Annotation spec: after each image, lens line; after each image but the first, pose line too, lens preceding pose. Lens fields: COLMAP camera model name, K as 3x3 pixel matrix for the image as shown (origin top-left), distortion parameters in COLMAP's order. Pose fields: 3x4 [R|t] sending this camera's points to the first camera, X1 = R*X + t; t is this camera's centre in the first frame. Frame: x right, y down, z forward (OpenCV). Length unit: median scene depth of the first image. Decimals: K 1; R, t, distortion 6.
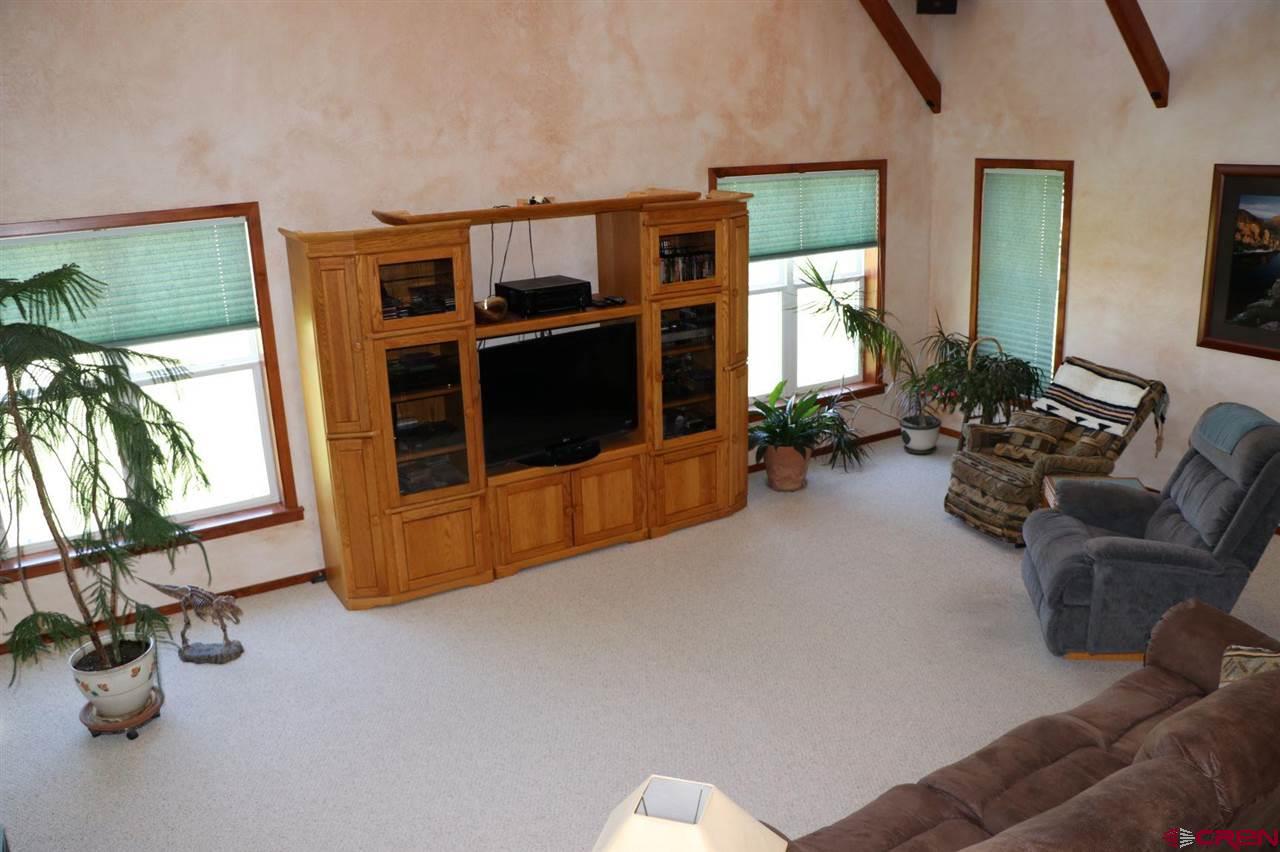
lens RADIAL K [[1037.0, 0, 618.4], [0, 1037.0, 425.2], [0, 0, 1]] dist [-0.180450, 0.135275]
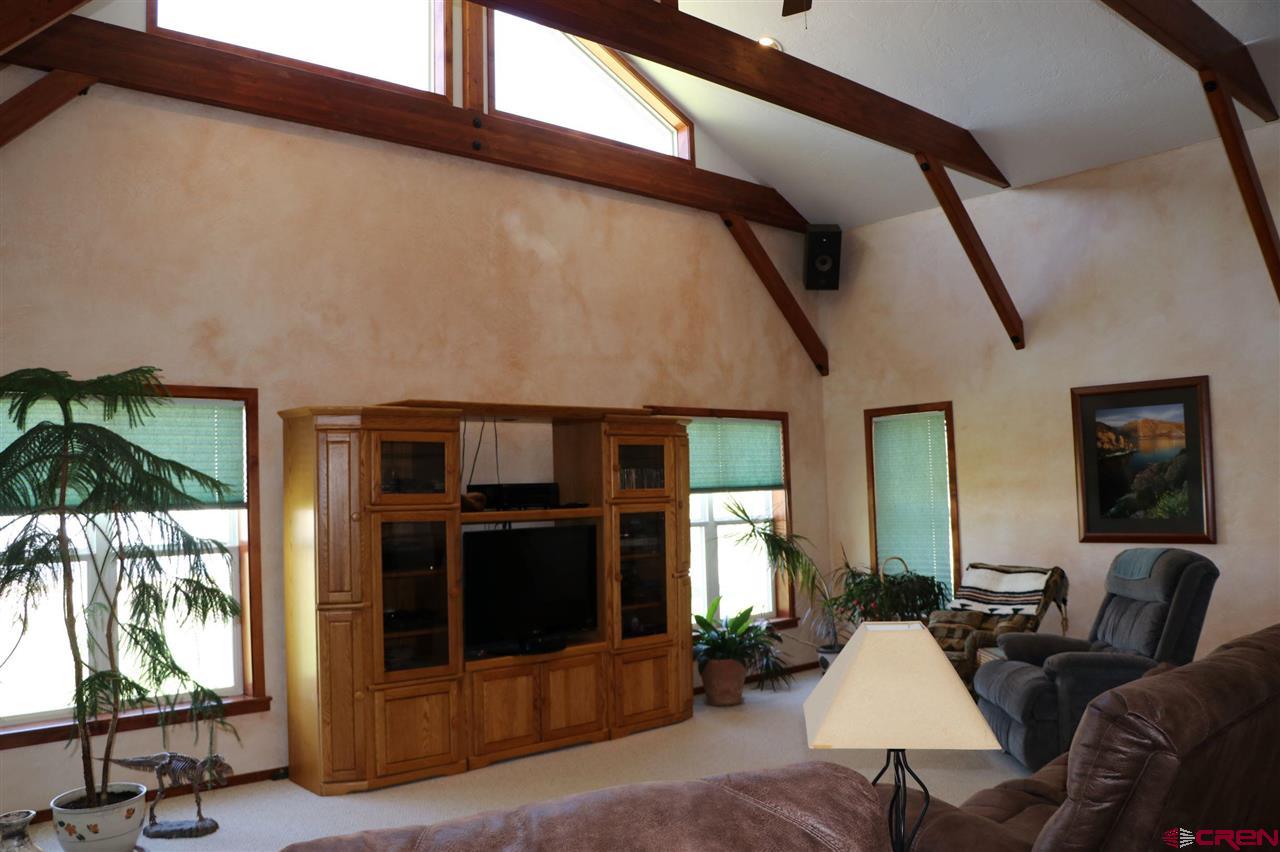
lens RADIAL K [[1037.0, 0, 615.9], [0, 1037.0, 420.7], [0, 0, 1]] dist [-0.180450, 0.135275]
pose [[0.985127, 0.022738, 0.170318, -0.150846], [0.038884, 0.935993, -0.349863, 0.178345], [-0.167372, 0.351282, 0.921188, -0.031104]]
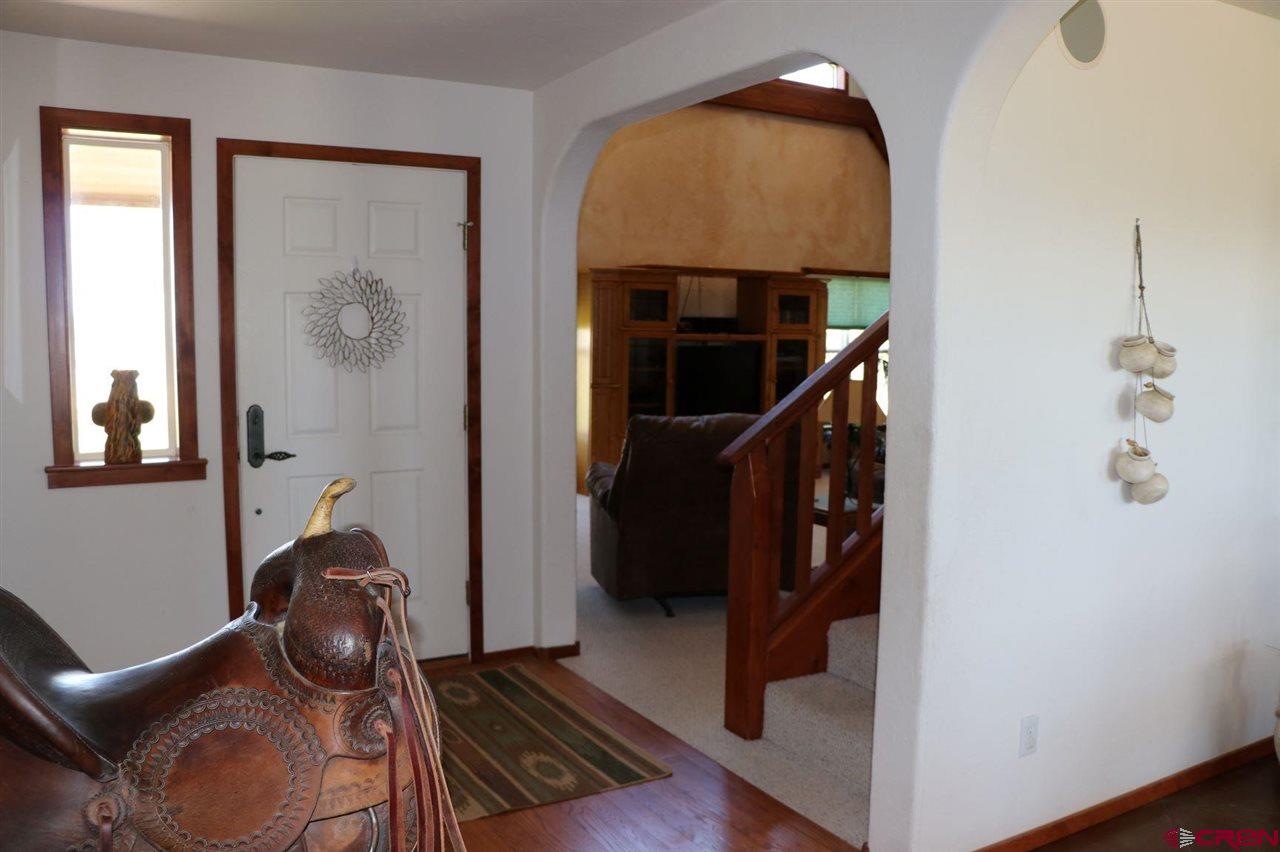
lens RADIAL K [[1037.0, 0, 636.1], [0, 1037.0, 421.4], [0, 0, 1]] dist [-0.180450, 0.135275]
pose [[0.998754, 0.049892, 0.001359, -0.184789], [-0.048687, 0.979891, -0.193504, 0.356966], [-0.010986, 0.193197, 0.981098, -0.618185]]
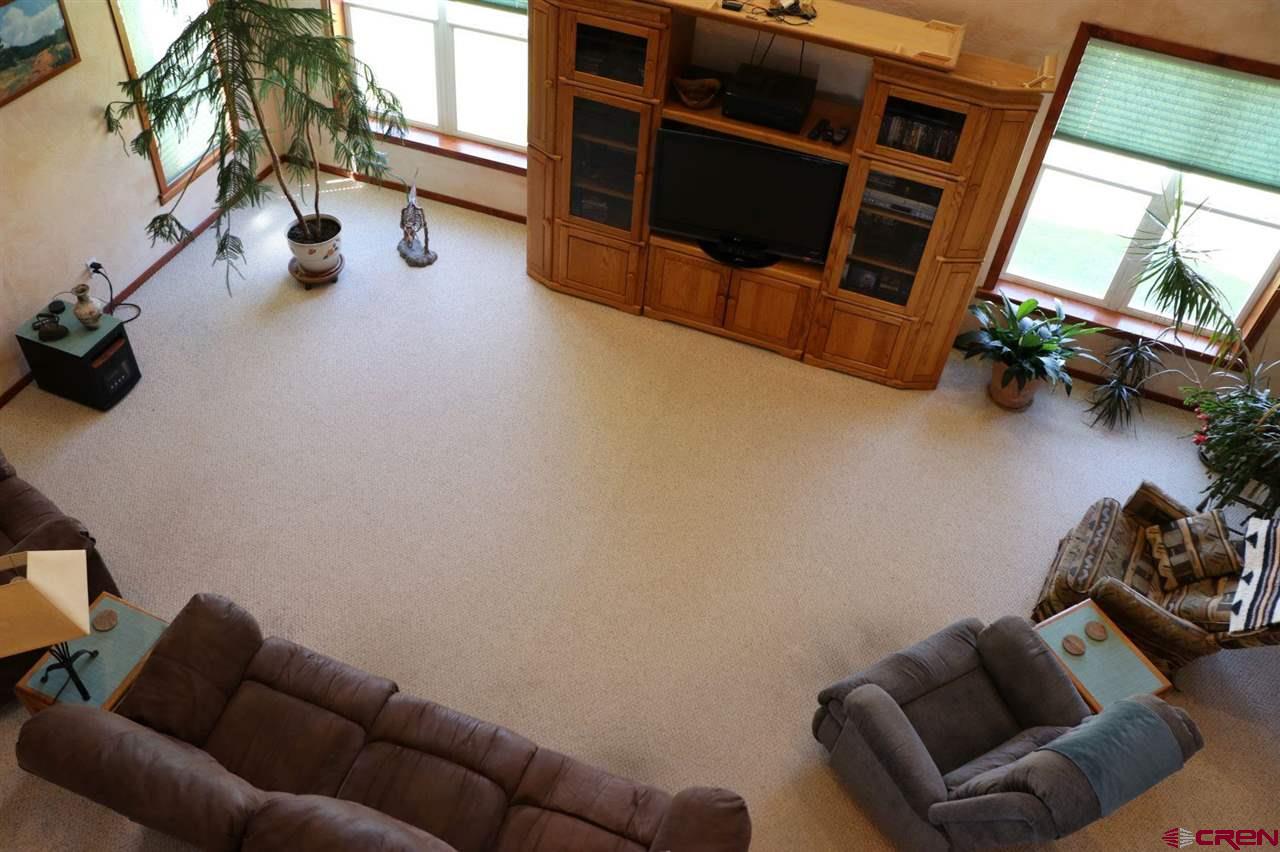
lens RADIAL K [[1037.0, 0, 635.7], [0, 1037.0, 422.6], [0, 0, 1]] dist [-0.180450, 0.135275]
pose [[0.637693, 0.606346, -0.475071, 0.464271], [-0.312904, 0.767473, 0.559532, -0.372617], [0.703874, -0.208158, 0.679140, 0.219834]]
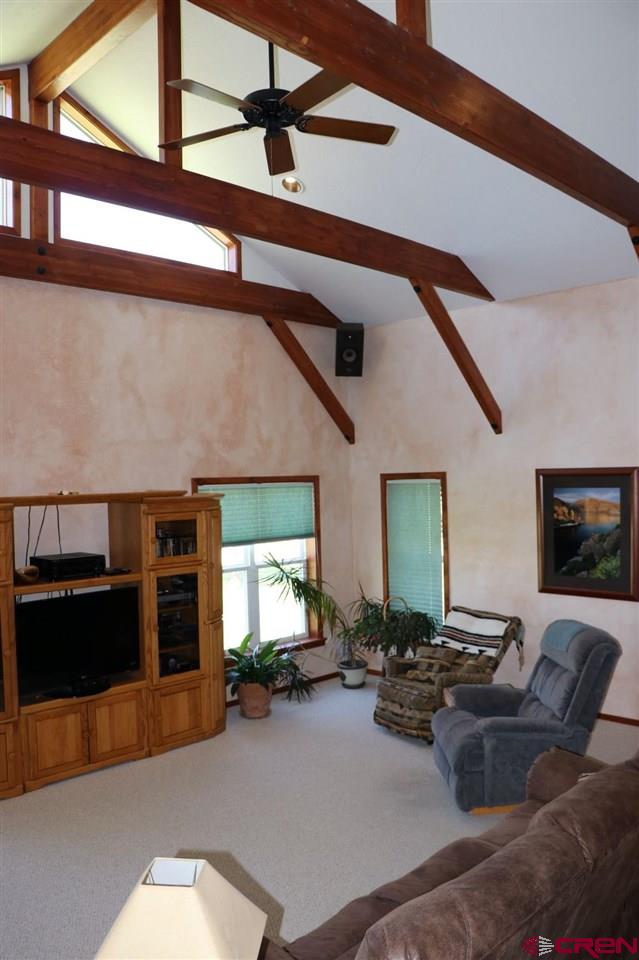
lens RADIAL K [[777.7, 0, 309.5], [0, 777.7, 481.4], [0, 0, 1]] dist [-0.180450, 0.135275]
pose [[0.972309, 0.012973, 0.233337, -0.000821], [0.053446, 0.959652, -0.276065, 0.055677], [-0.227504, 0.280891, 0.932385, -0.006567]]
